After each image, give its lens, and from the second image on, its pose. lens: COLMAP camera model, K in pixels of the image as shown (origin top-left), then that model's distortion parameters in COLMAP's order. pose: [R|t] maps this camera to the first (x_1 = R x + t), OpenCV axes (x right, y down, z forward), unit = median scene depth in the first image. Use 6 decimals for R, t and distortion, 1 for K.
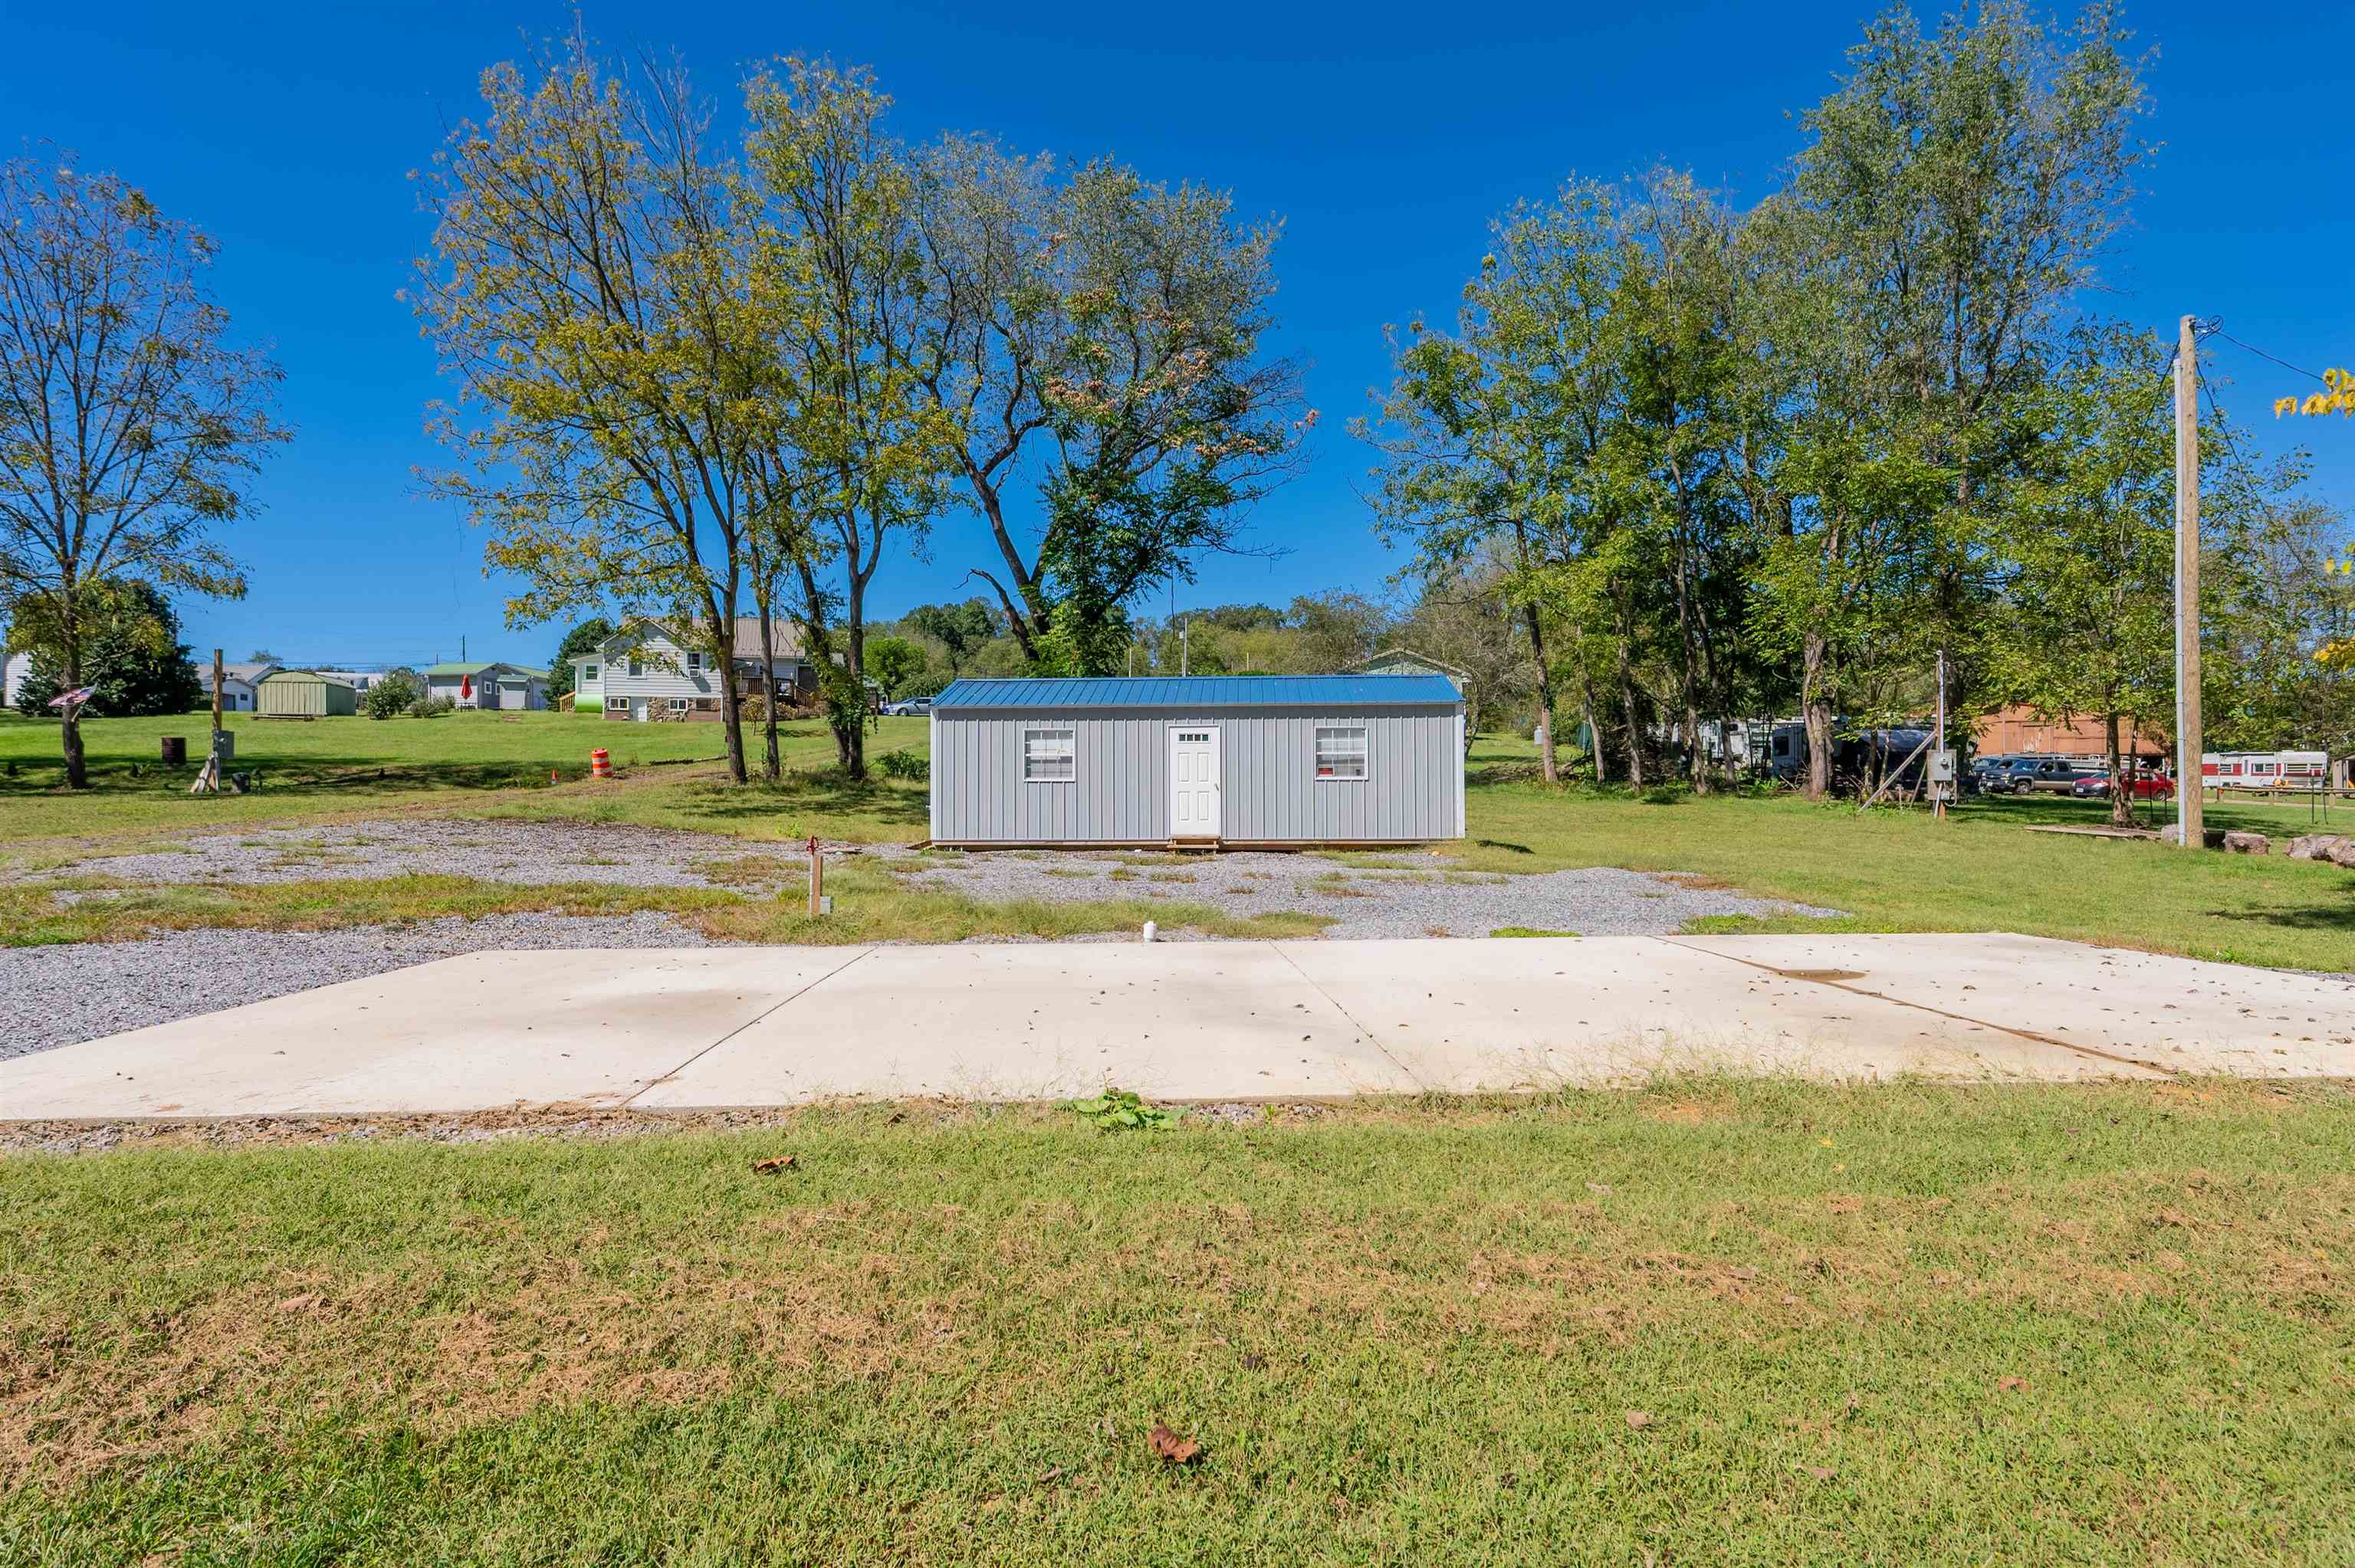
lens RADIAL K [[1182.8, 0, 1167.0], [0, 1182.8, 782.7], [0, 0, 1]] dist [-0.000361, -0.000028]
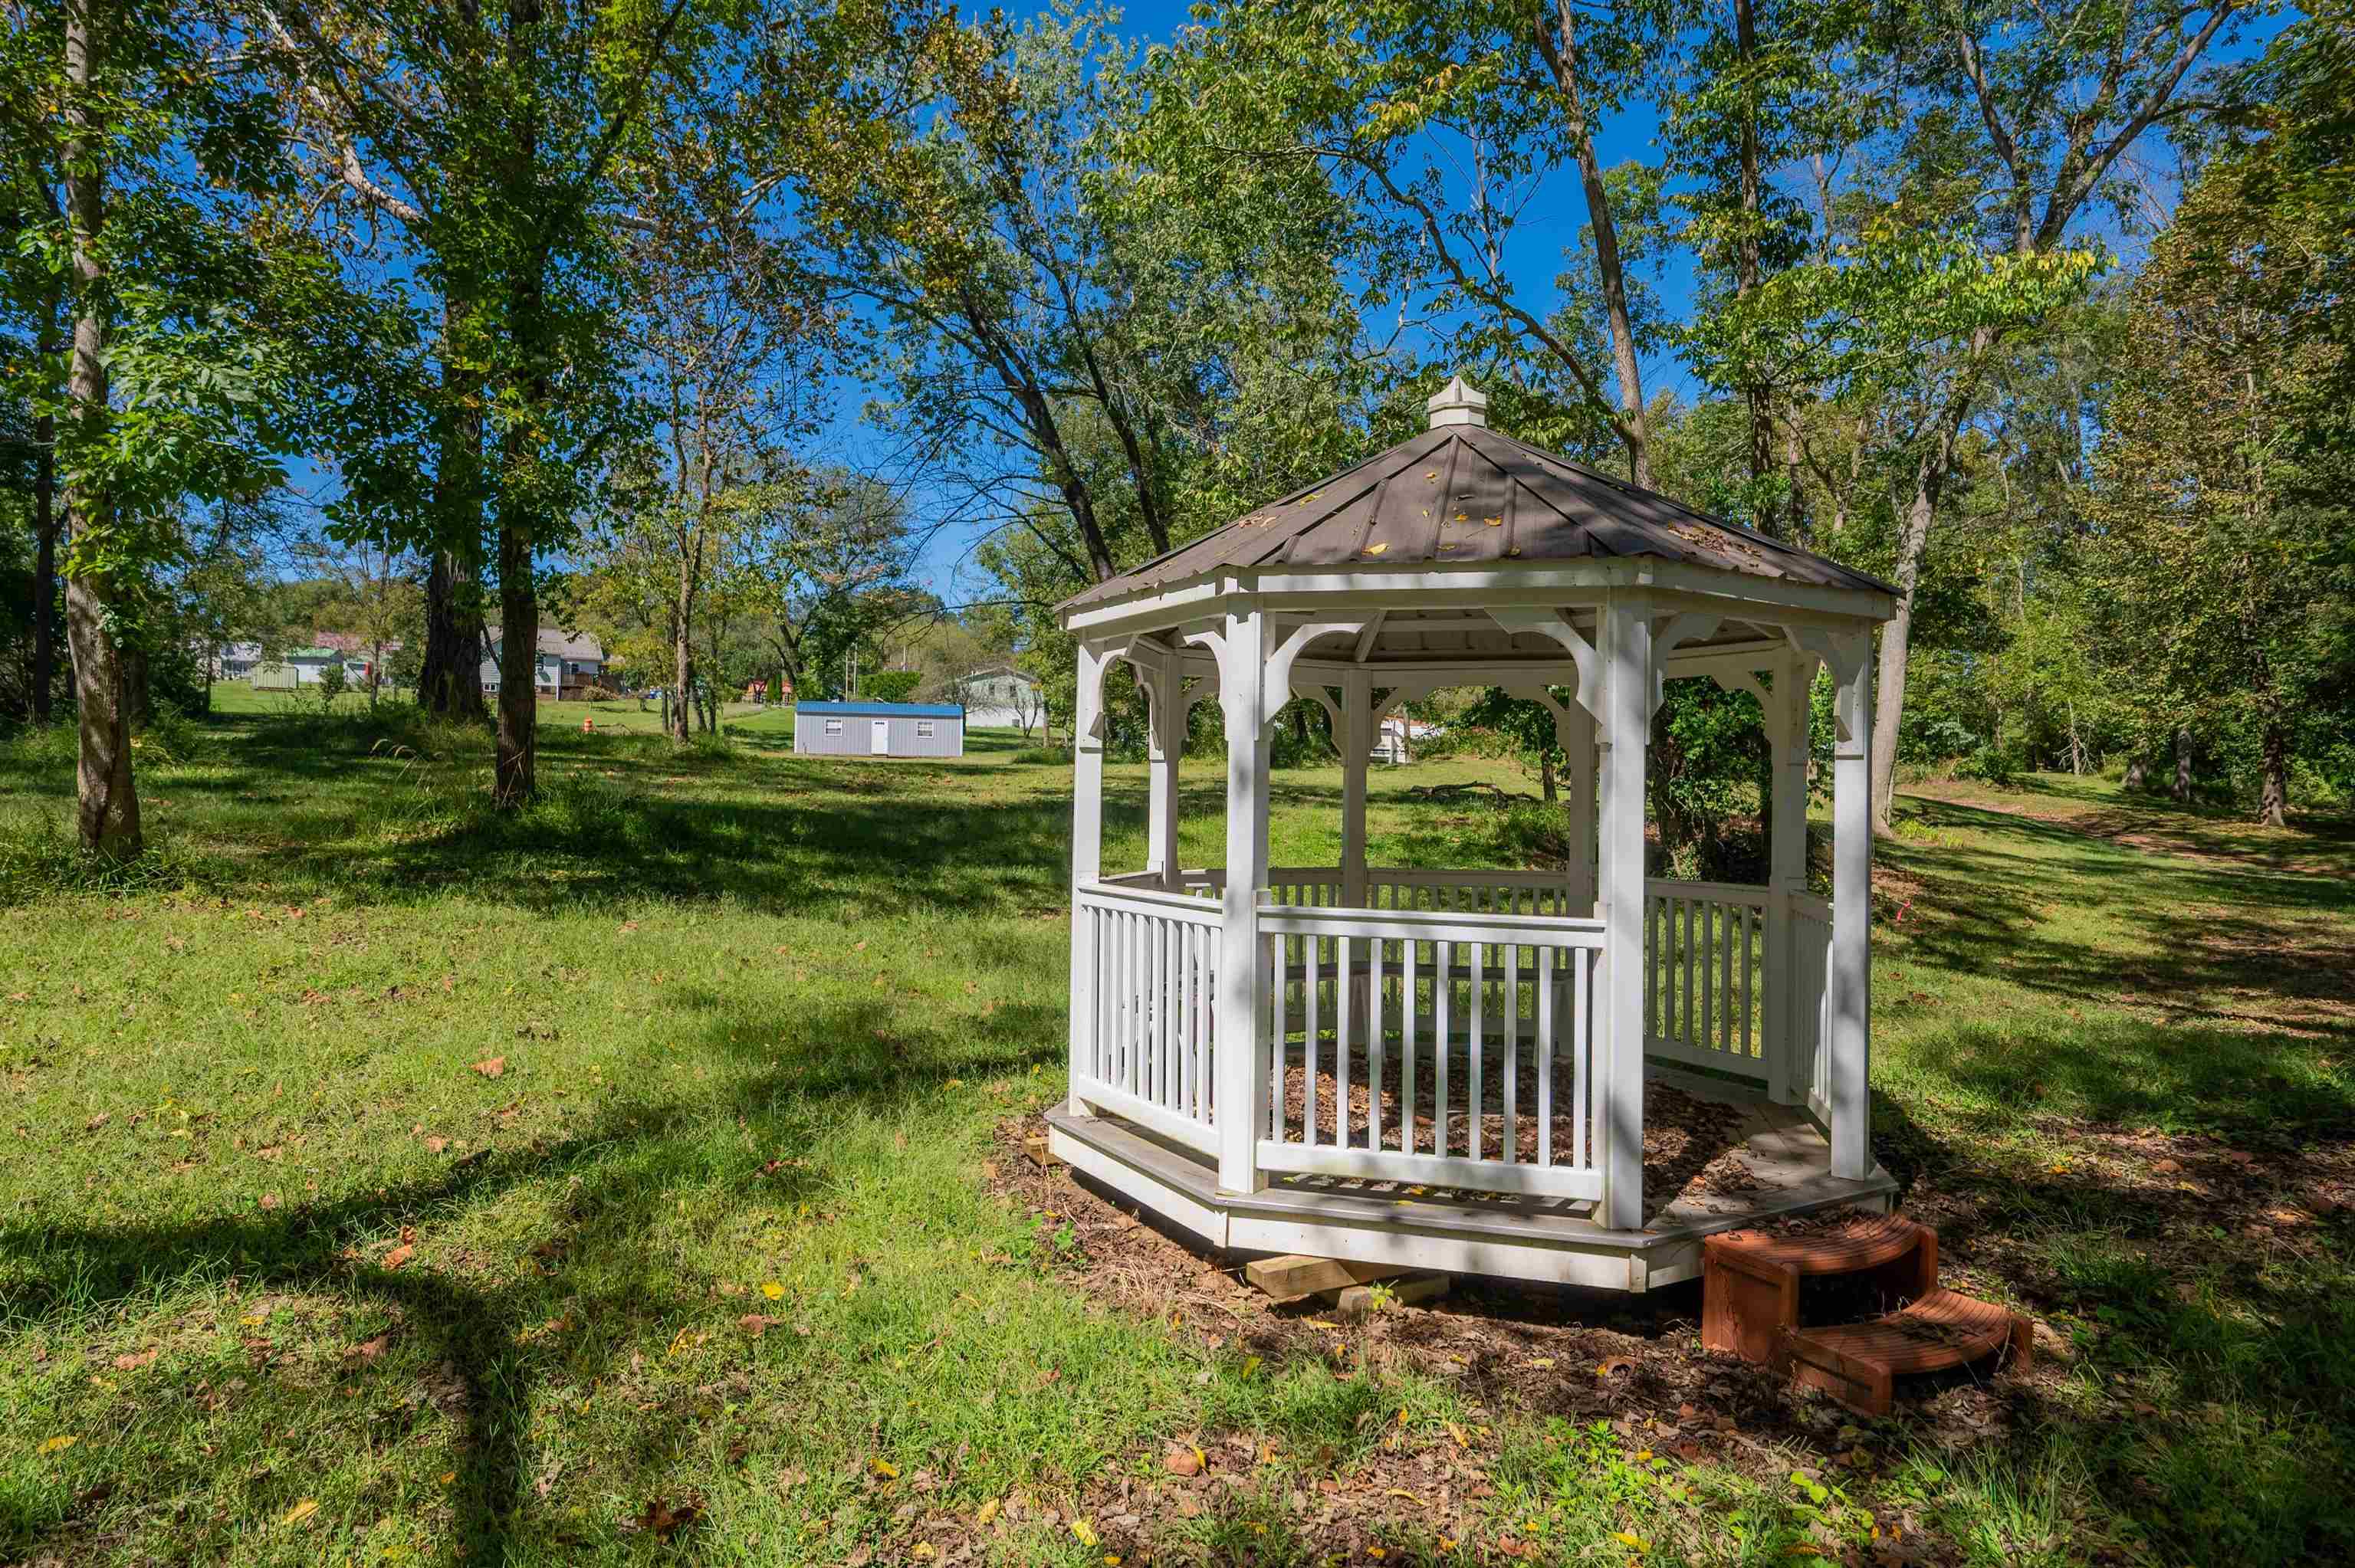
lens RADIAL K [[1282.7, 0, 1177.5], [0, 1282.7, 784.0], [0, 0, 1]] dist [-0.000322, -0.000001]
pose [[0.961654, 0.018096, 0.273670, -0.112661], [-0.021323, 0.999734, 0.008820, 0.059197], [-0.273437, -0.014317, 0.961783, -1.926142]]
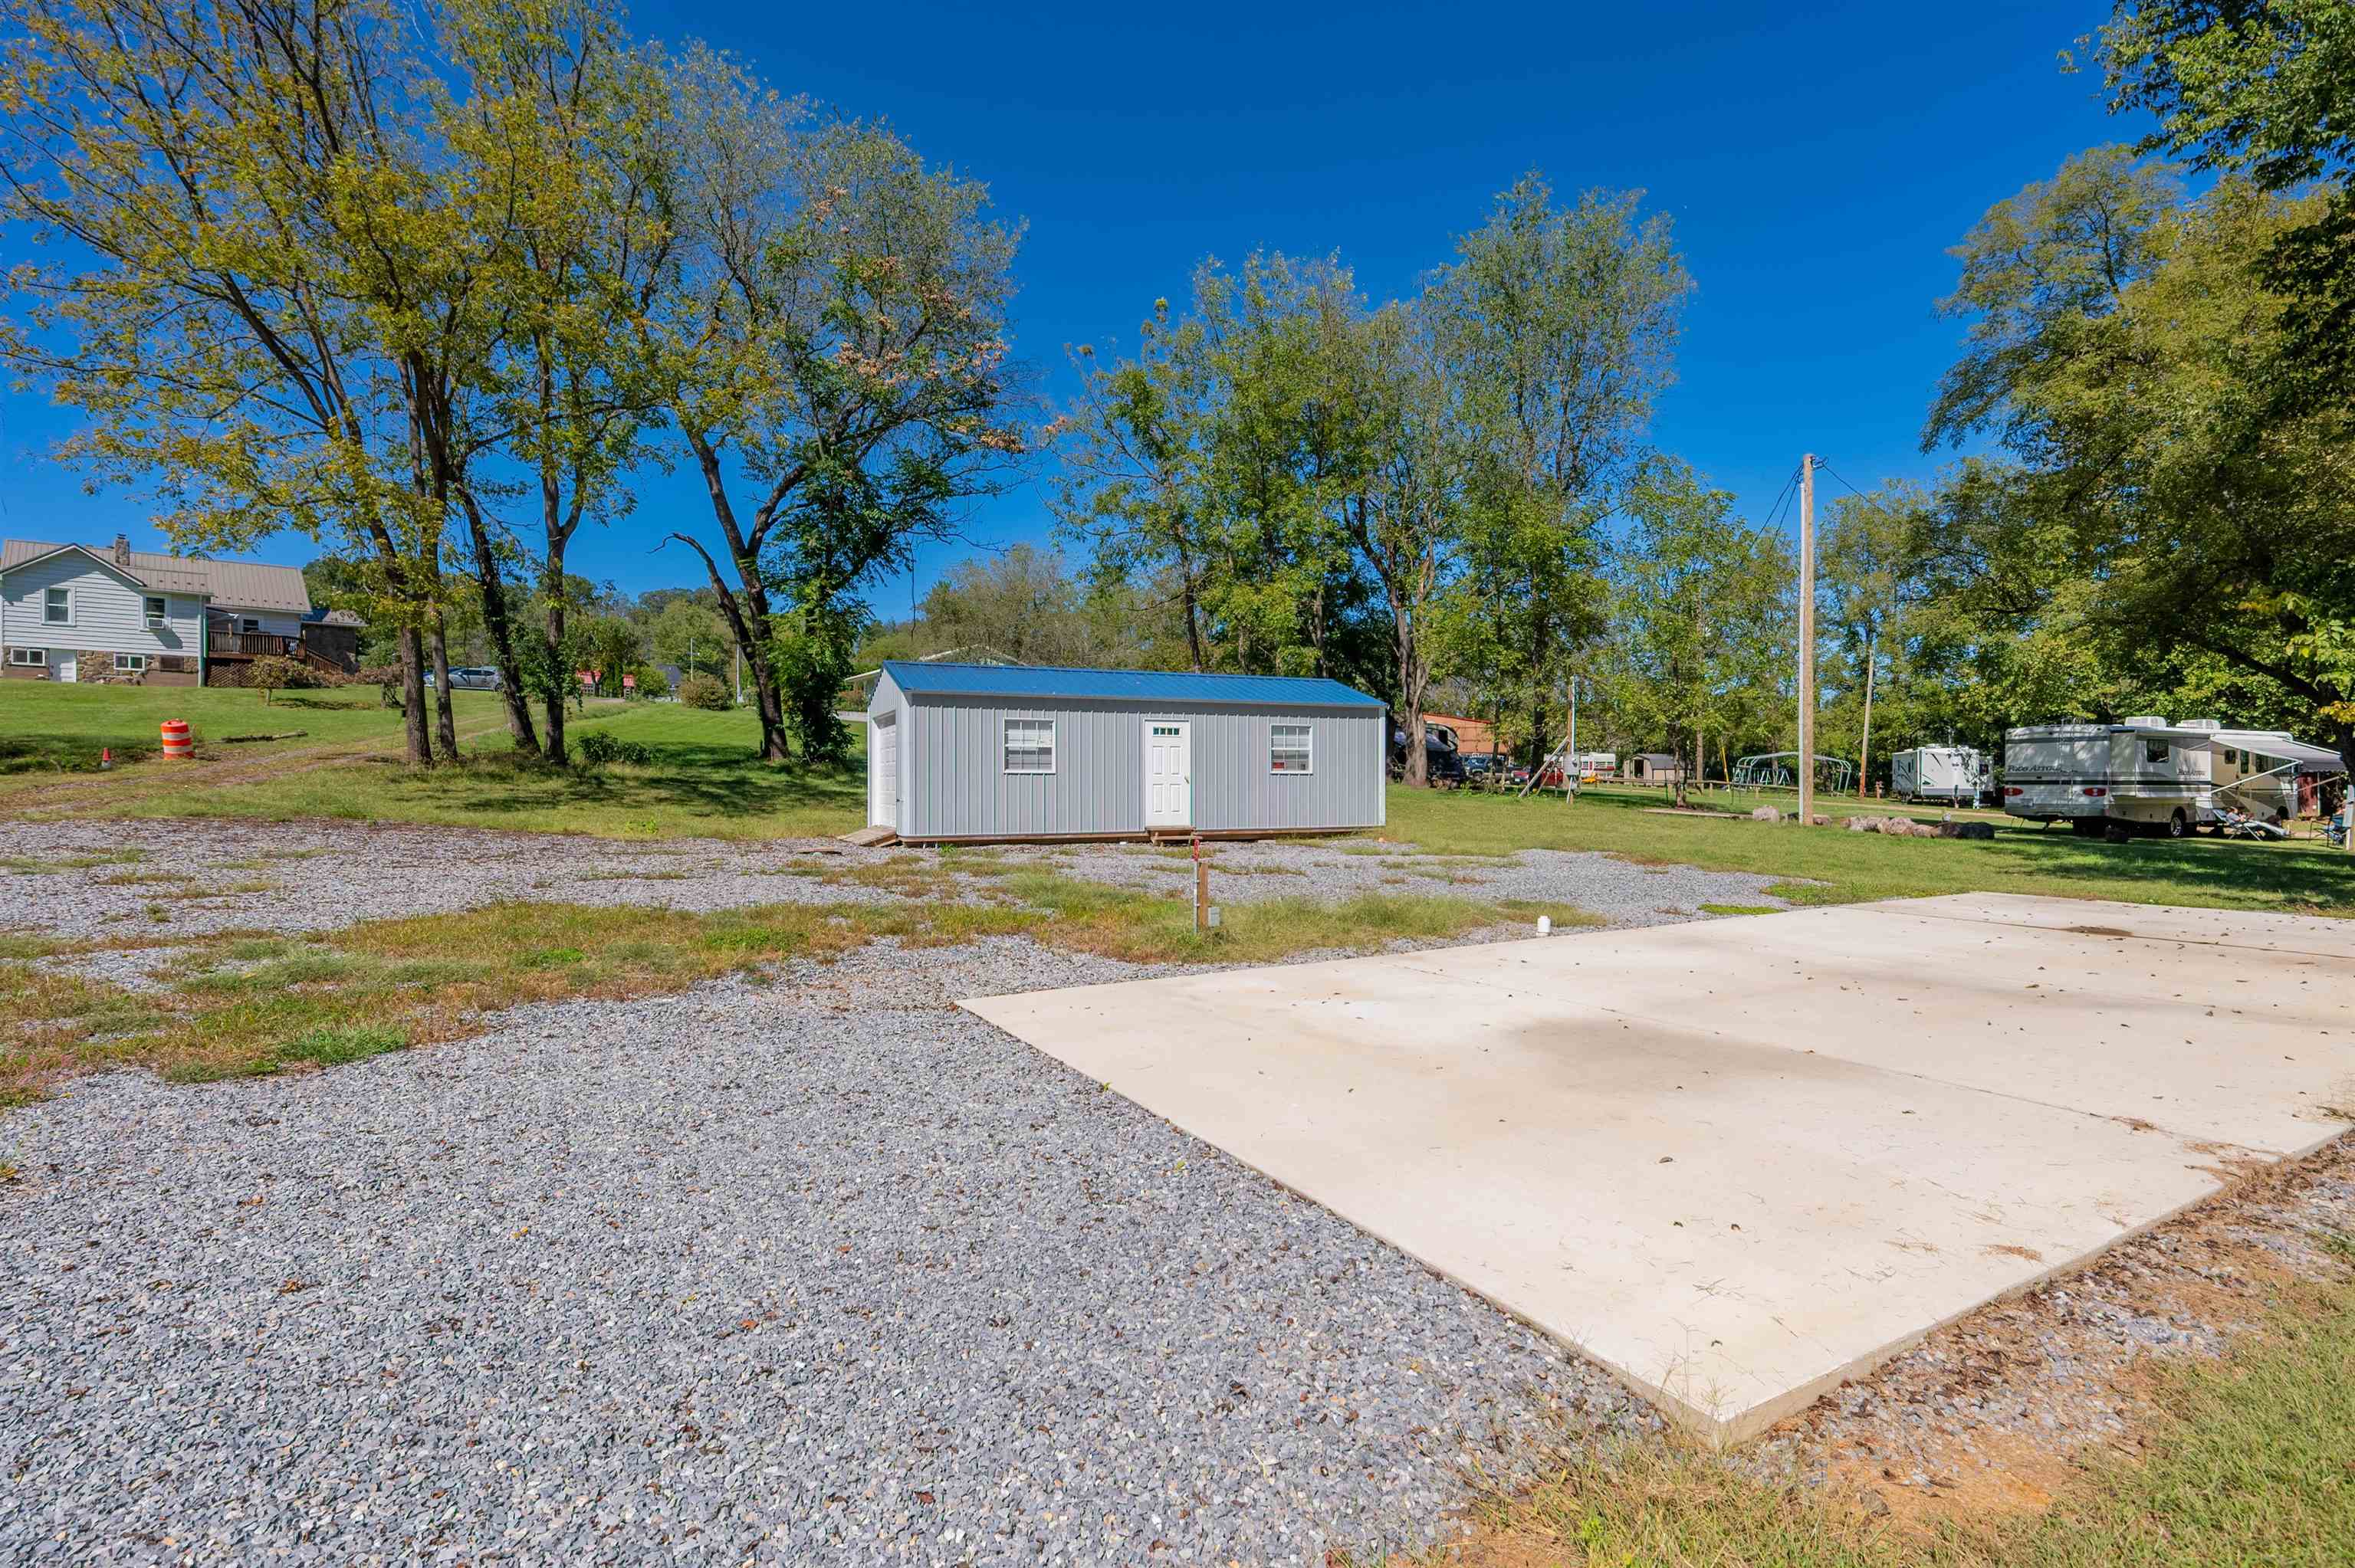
lens RADIAL K [[1082.0, 0, 1171.4], [0, 1082.0, 785.5], [0, 0, 1]] dist [-0.002252, -0.000328]
pose [[0.887768, 0.001398, 0.460290, -0.296667], [-0.009126, 0.999852, 0.014563, -0.003636], [-0.460202, -0.017129, 0.887649, 0.121009]]
